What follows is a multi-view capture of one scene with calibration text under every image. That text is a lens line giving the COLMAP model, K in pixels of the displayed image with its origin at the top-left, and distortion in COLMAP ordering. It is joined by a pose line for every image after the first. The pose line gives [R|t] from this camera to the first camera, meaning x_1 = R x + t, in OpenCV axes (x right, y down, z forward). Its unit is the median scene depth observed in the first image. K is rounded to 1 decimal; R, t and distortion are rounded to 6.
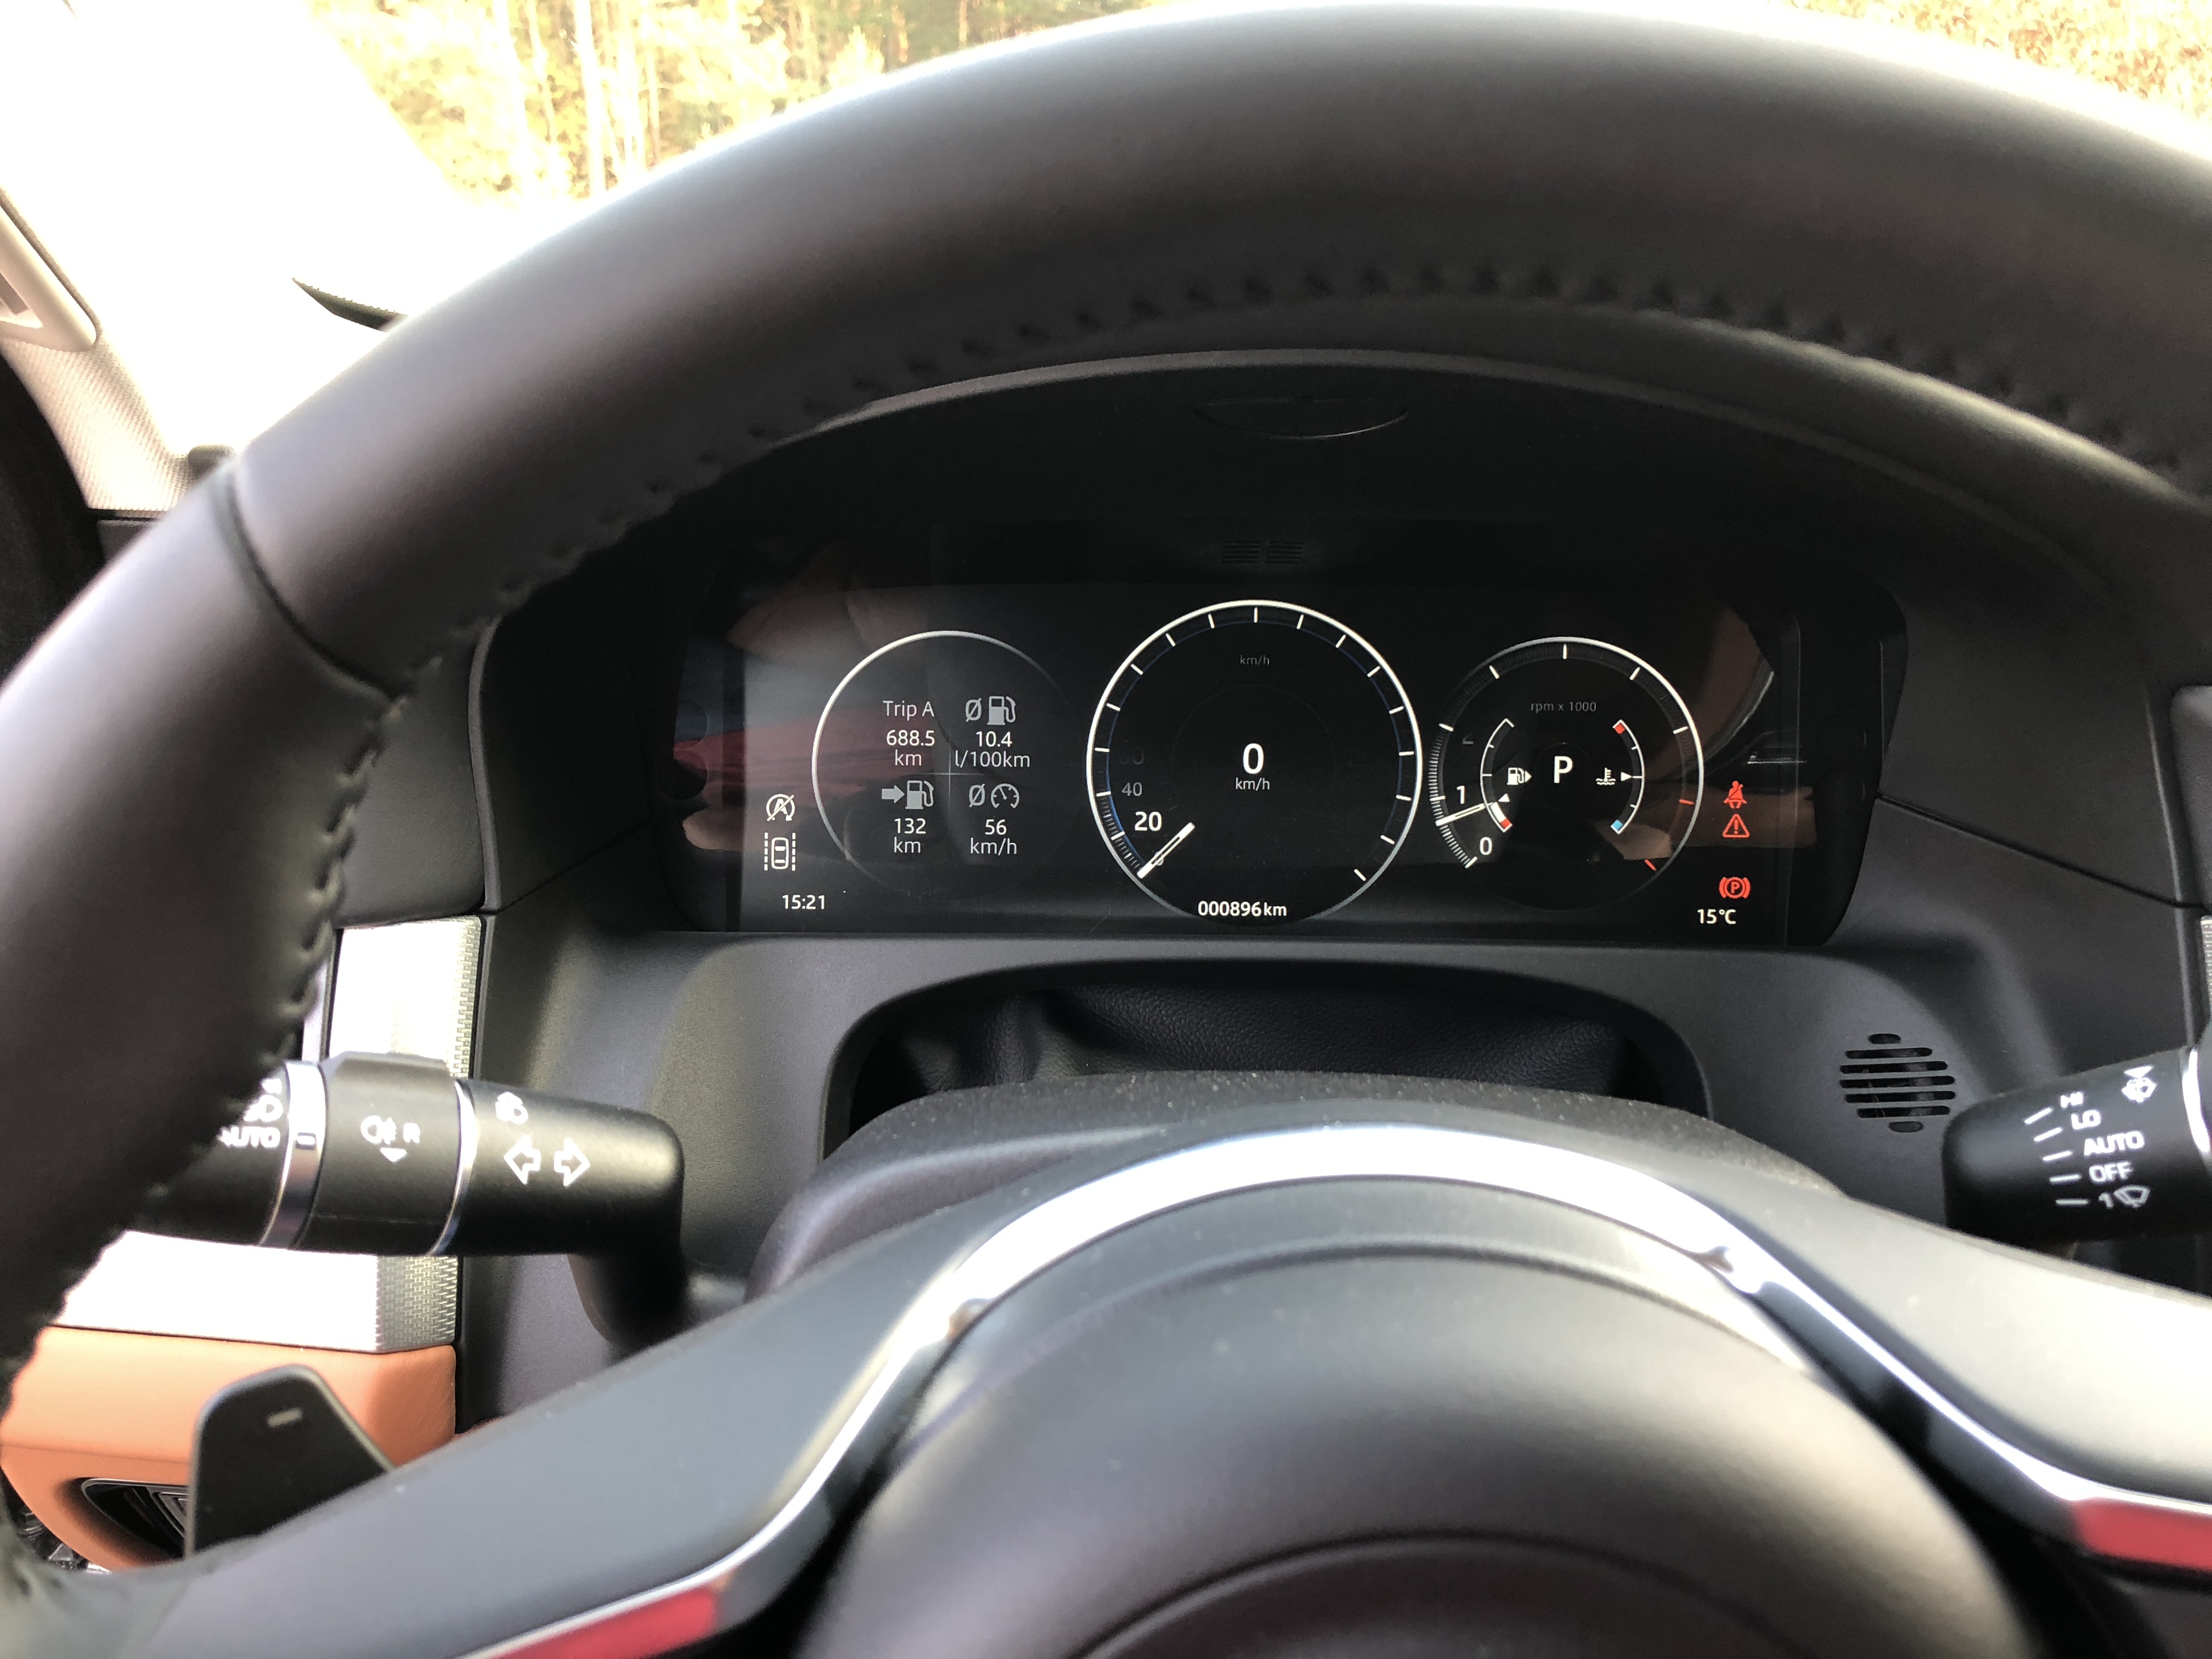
lens RADIAL K [[1887.9, 0, 1083.4], [0, 1887.9, 824.9], [0, 0, 1]] dist [0.046211, -0.073256]
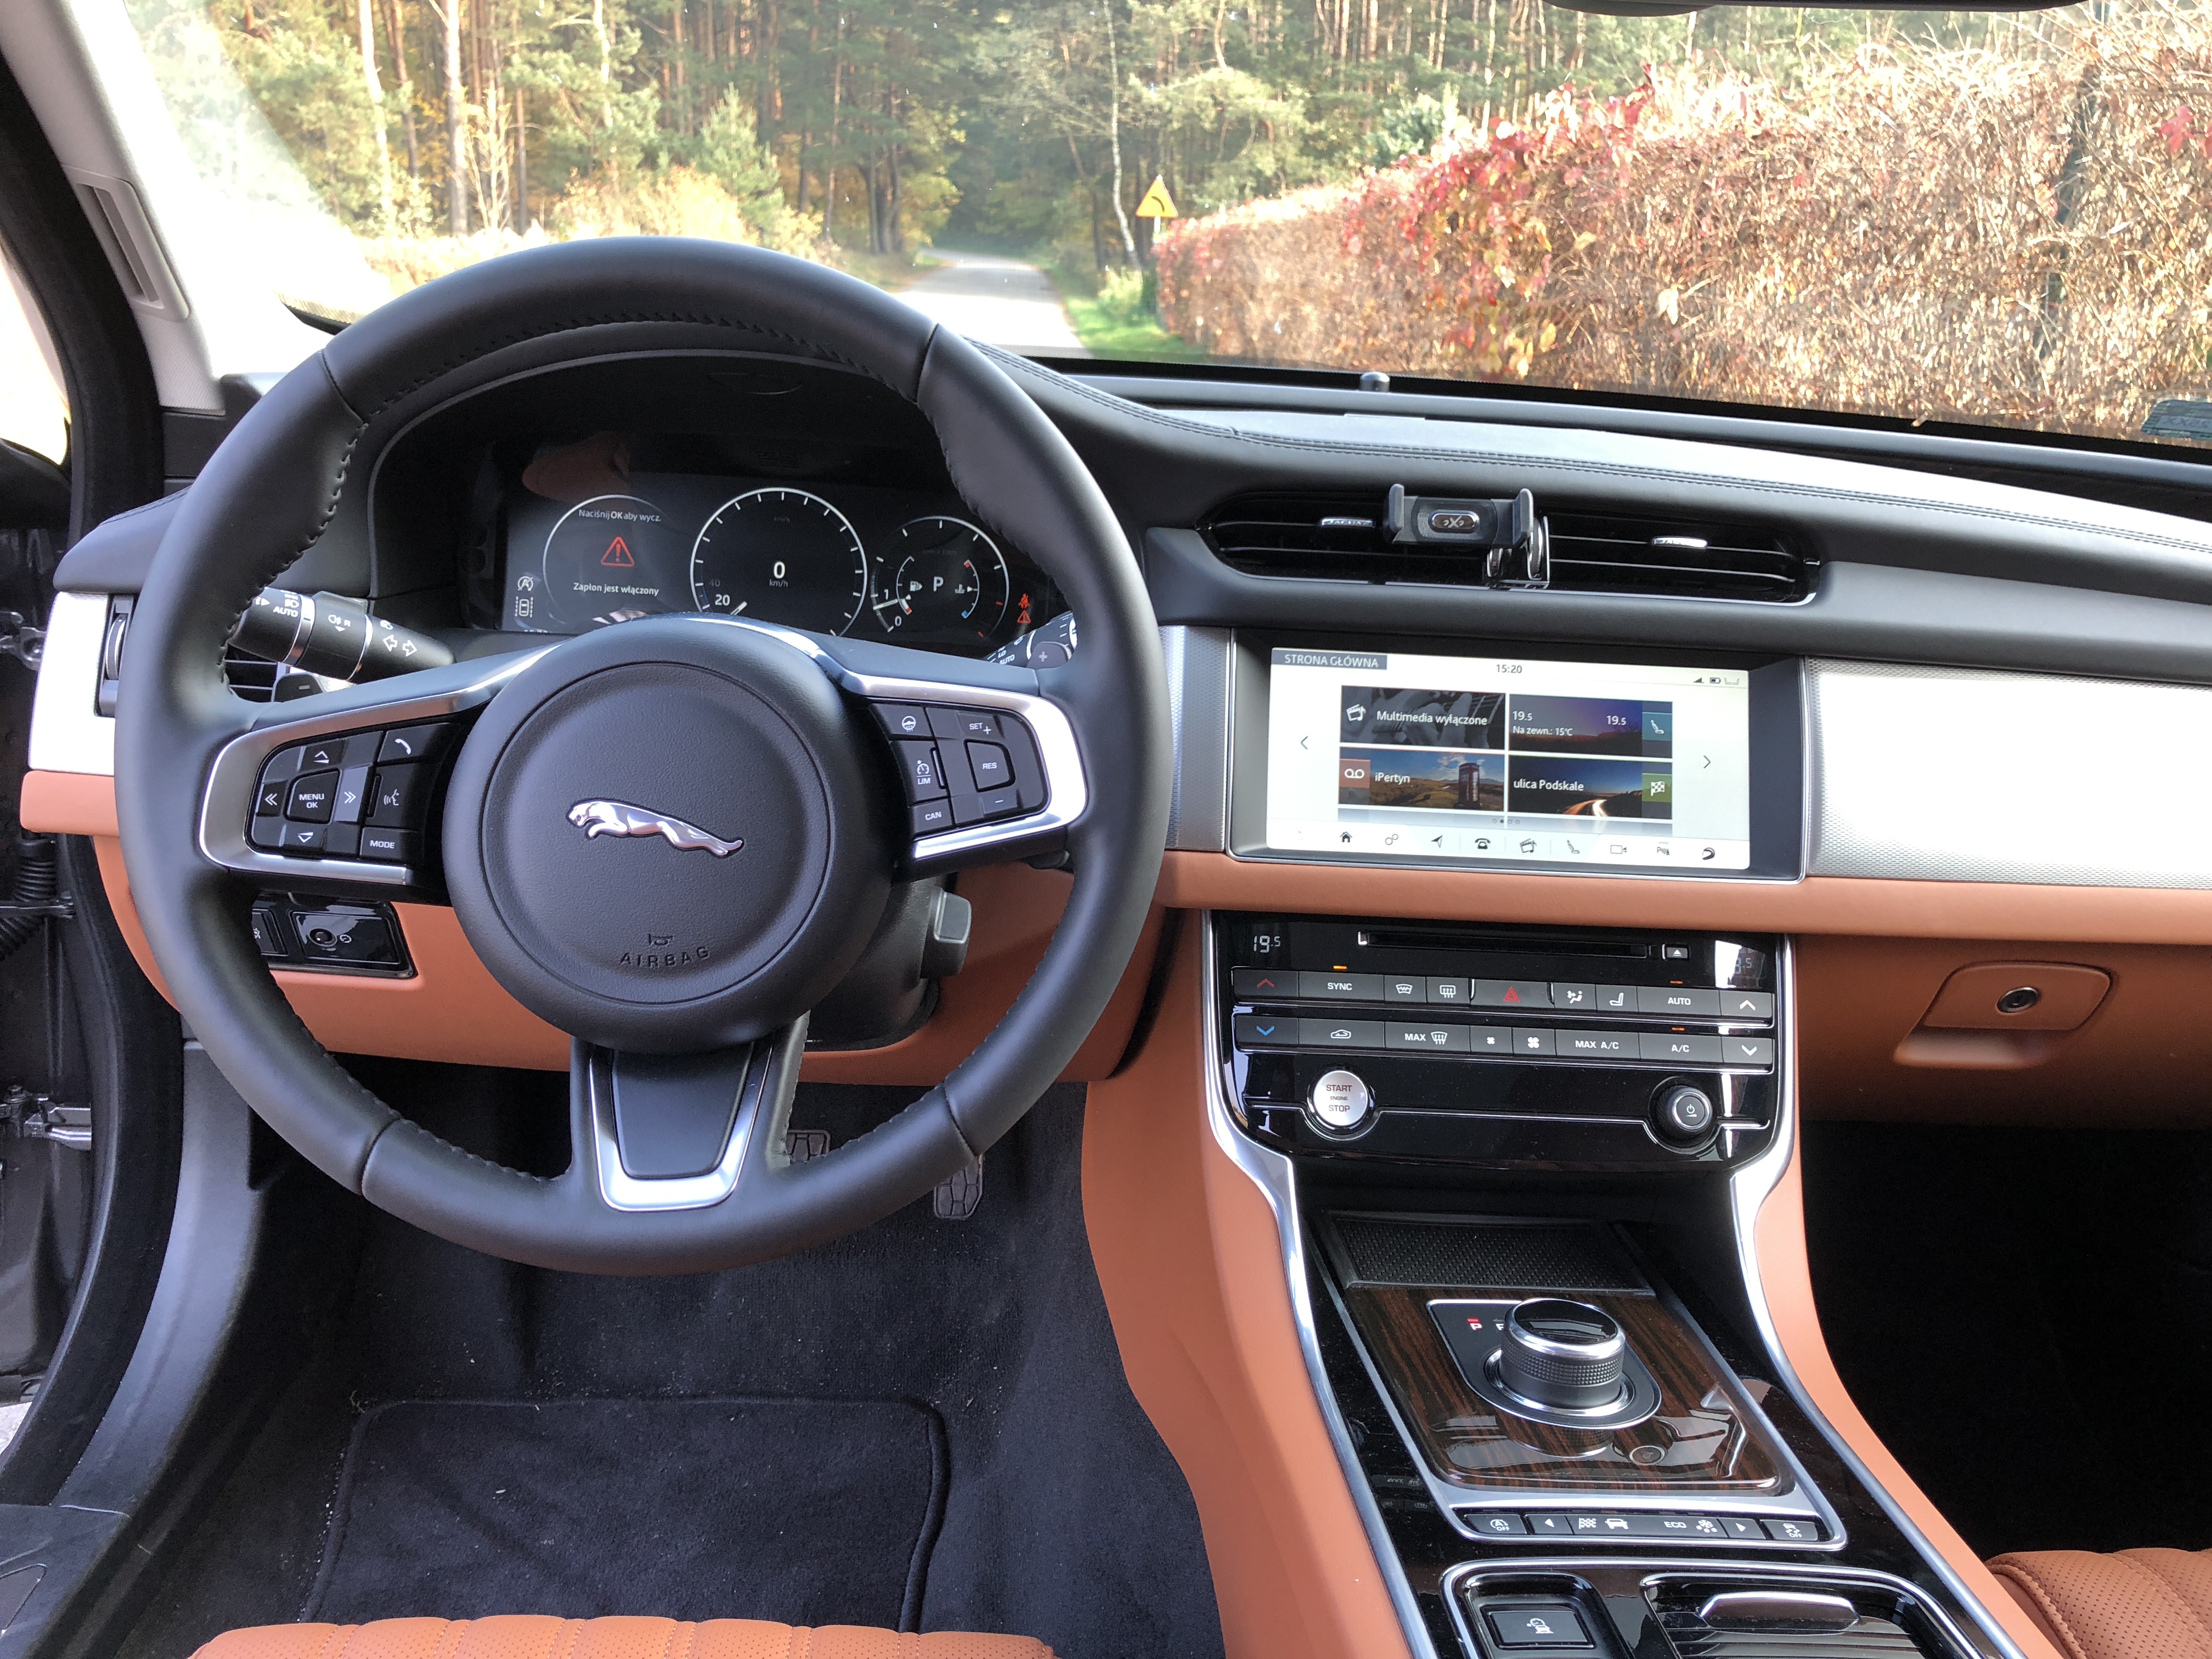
lens RADIAL K [[1951.5, 0, 1144.2], [0, 1951.5, 828.4], [0, 0, 1]] dist [0.028476, -0.003870]
pose [[0.994551, 0.037664, 0.097209, 0.281393], [-0.033688, 0.998540, -0.042225, 0.305406], [-0.098657, 0.038720, 0.994368, -1.034800]]
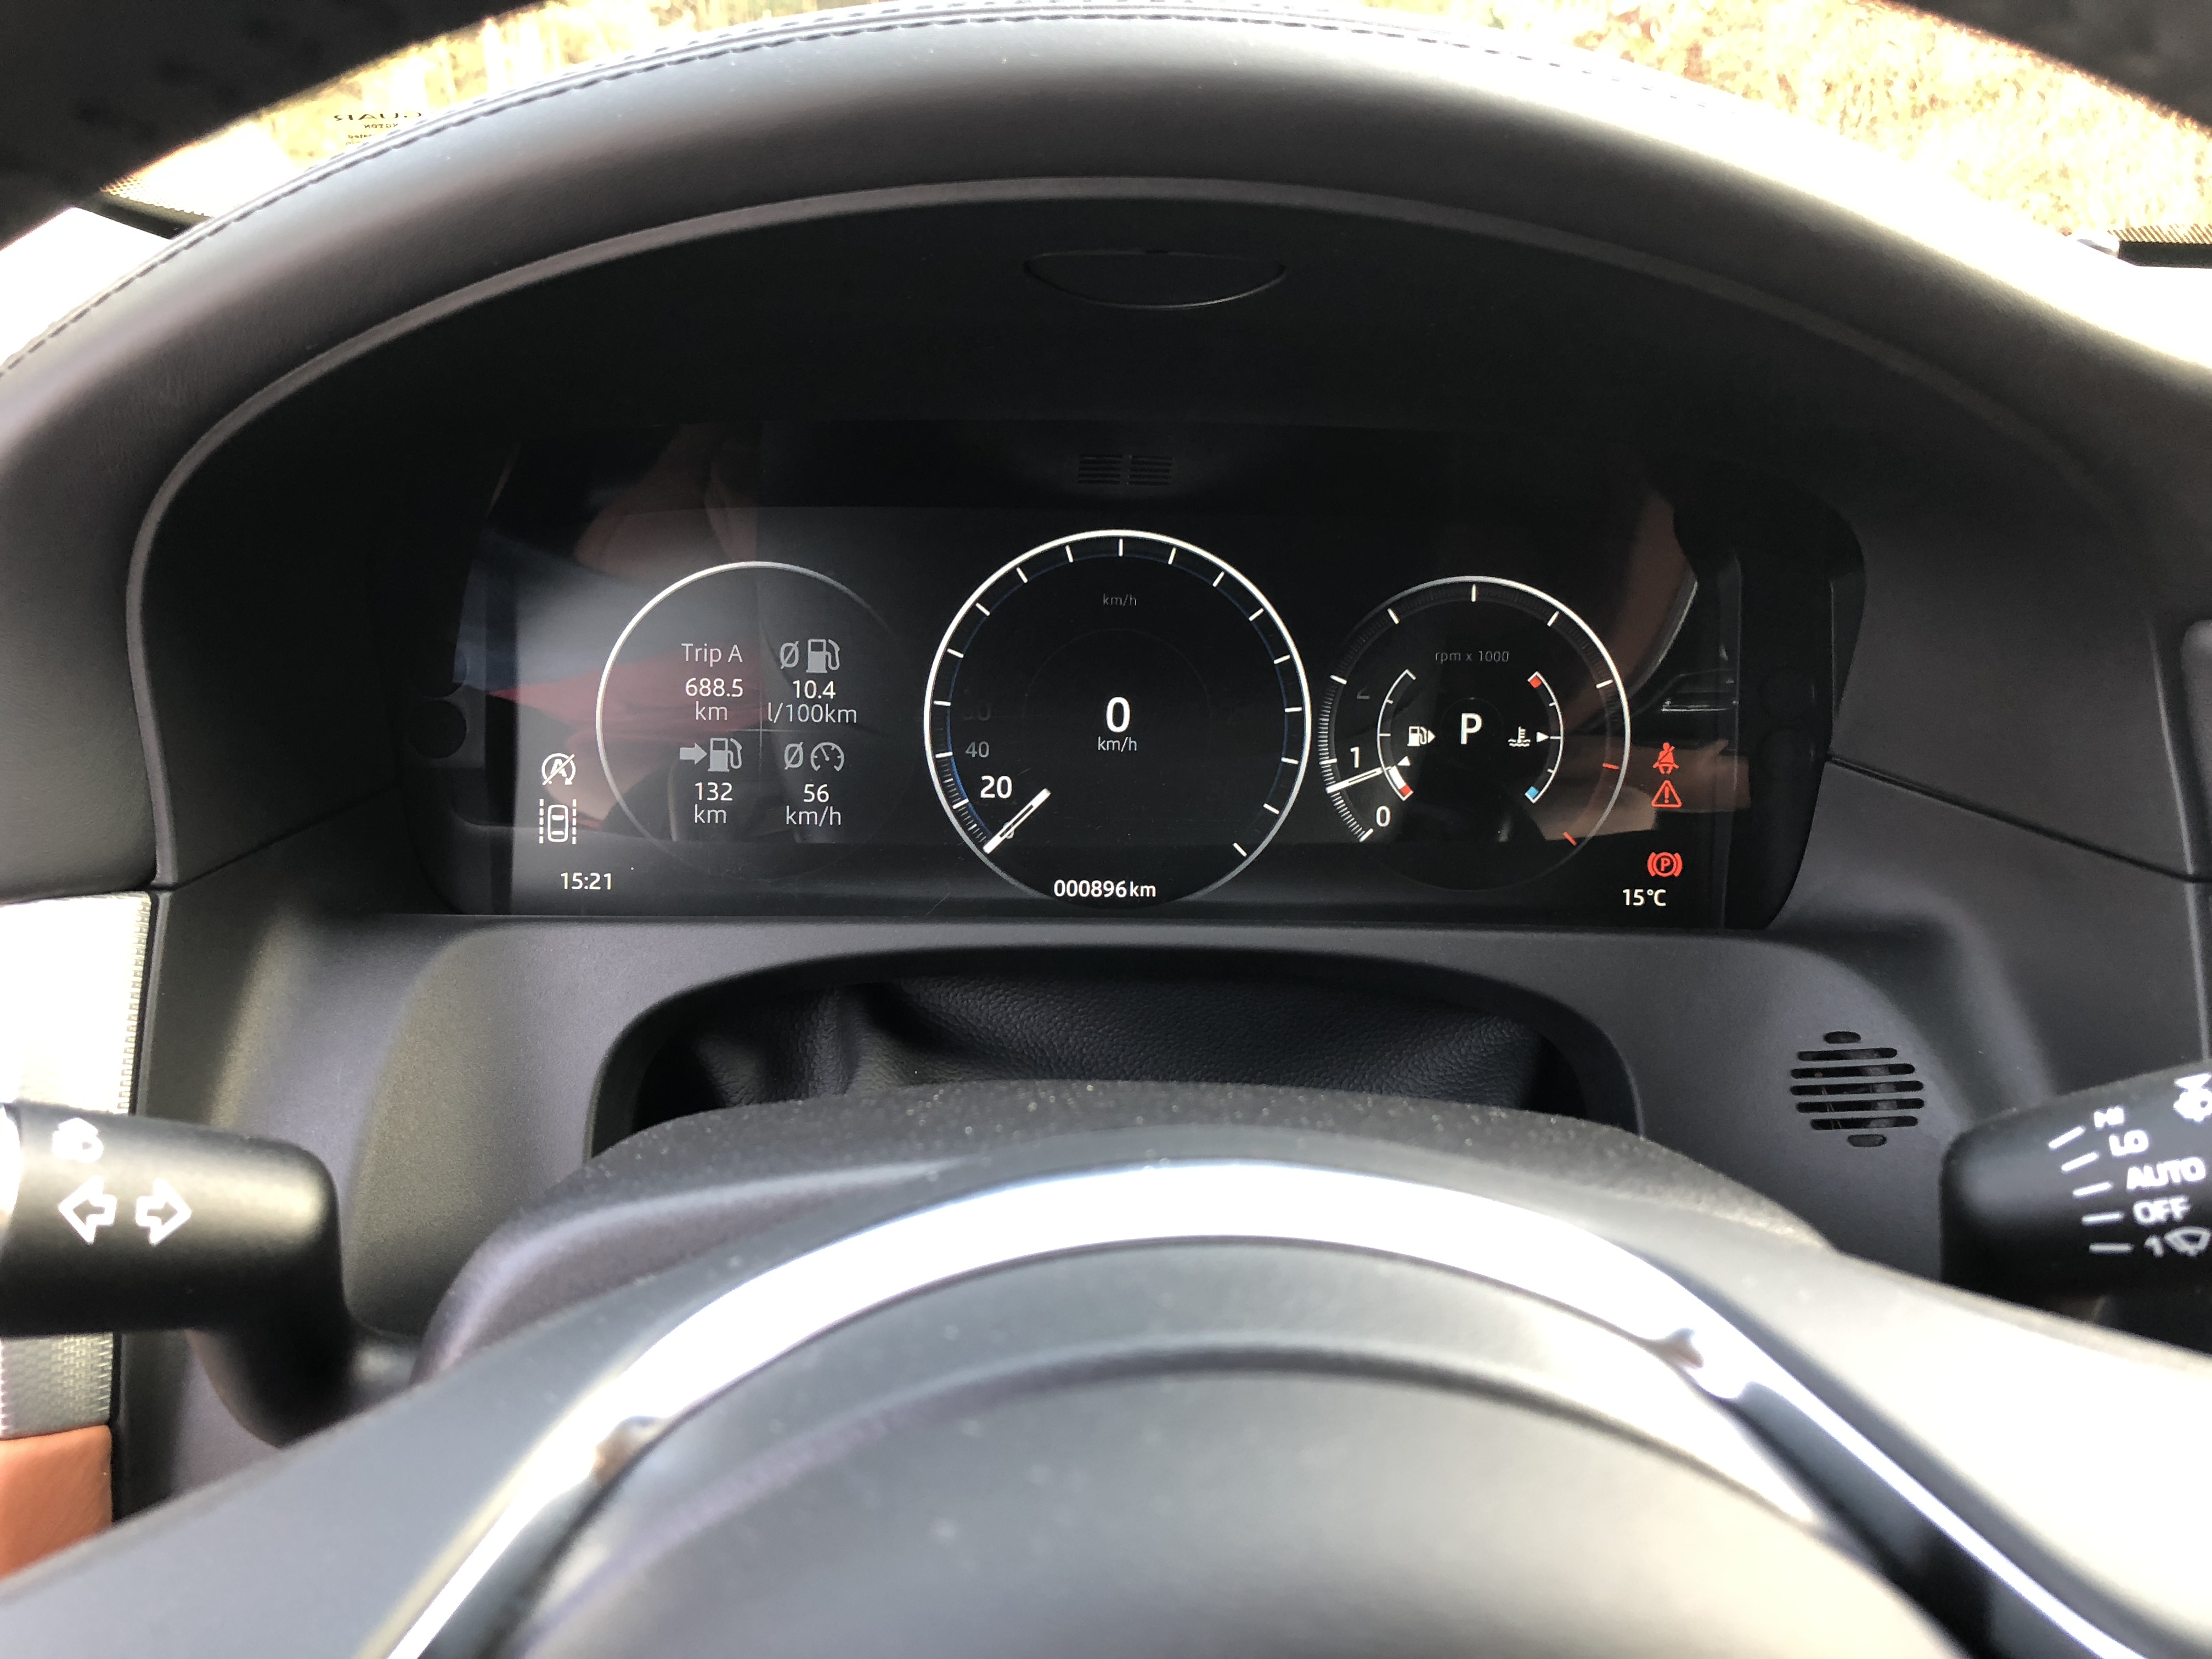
lens RADIAL K [[1861.6, 0, 1106.0], [0, 1861.6, 829.5], [0, 0, 1]] dist [0.061505, -0.103524]
pose [[0.998472, 0.002845, 0.055178, 0.038901], [-0.003007, 0.999991, 0.002842, 0.015328], [-0.055170, -0.003003, 0.998472, 0.154209]]
